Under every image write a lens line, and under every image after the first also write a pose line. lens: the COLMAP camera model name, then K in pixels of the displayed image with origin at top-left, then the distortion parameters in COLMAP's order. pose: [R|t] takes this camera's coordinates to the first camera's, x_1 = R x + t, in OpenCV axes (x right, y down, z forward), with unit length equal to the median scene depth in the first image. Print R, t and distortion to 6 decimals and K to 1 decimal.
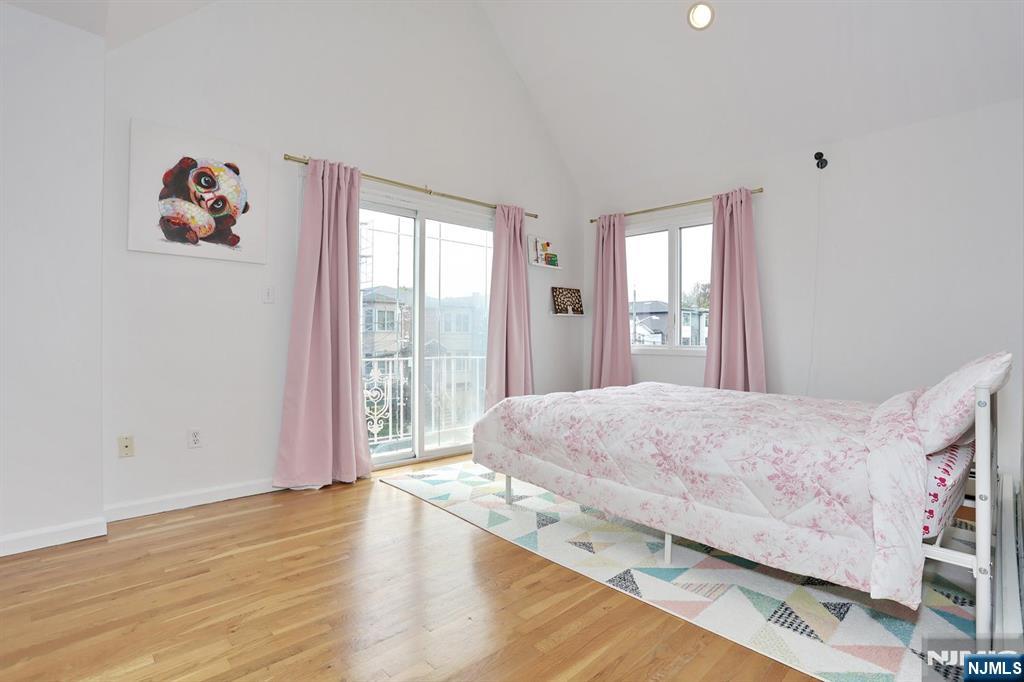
lens RADIAL K [[497.6, 0, 508.5], [0, 497.6, 339.8], [0, 0, 1]] dist [-0.042052, 0.009528]
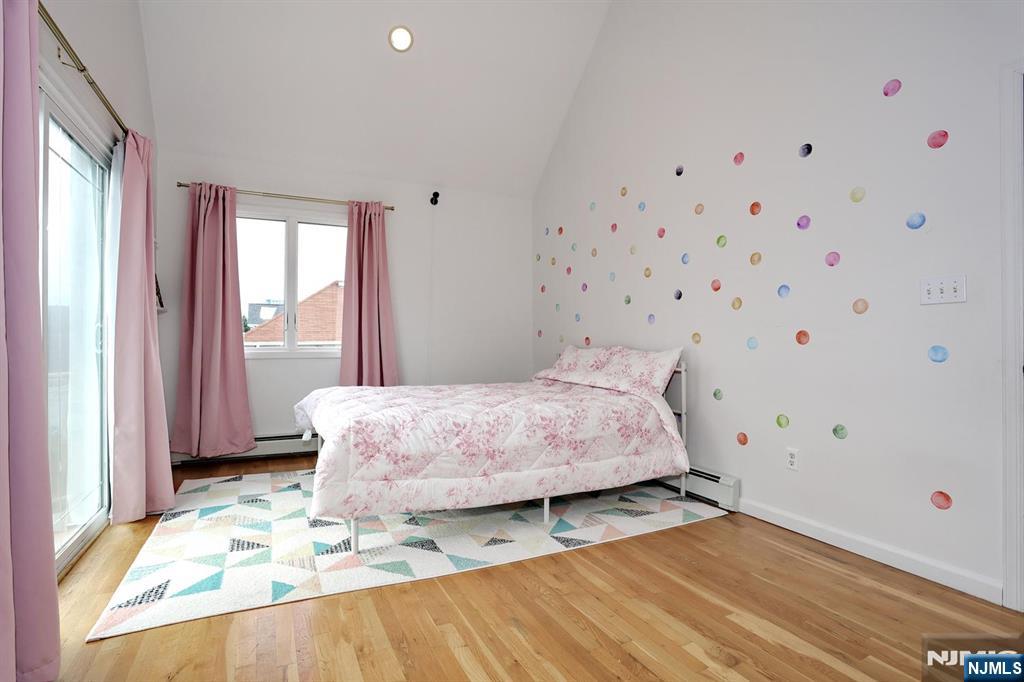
lens RADIAL K [[497.6, 0, 501.3], [0, 497.6, 336.4], [0, 0, 1]] dist [-0.042052, 0.009528]
pose [[0.304050, -0.005580, 0.952640, -0.823479], [0.004685, 0.999980, 0.004362, -0.020134], [-0.952644, 0.003137, 0.304070, 0.662876]]
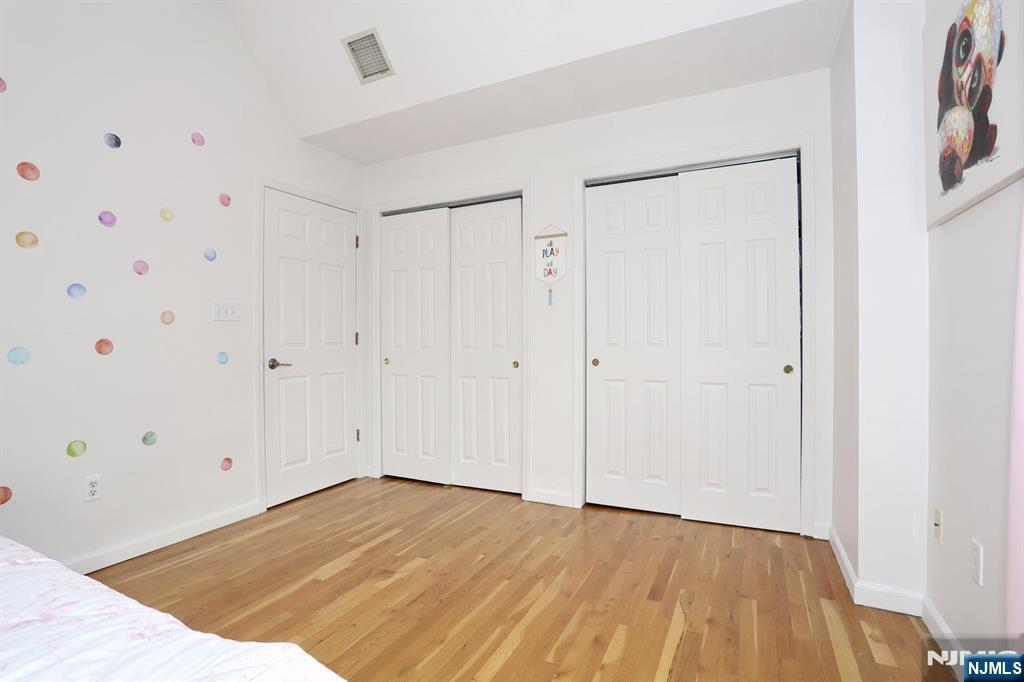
lens RADIAL K [[497.6, 0, 510.8], [0, 497.6, 342.4], [0, 0, 1]] dist [-0.042052, 0.009528]
pose [[-0.937418, -0.005452, -0.348163, -0.019232], [-0.007150, 0.999968, 0.003593, -0.027555], [0.348132, 0.005858, -0.937427, 1.520580]]
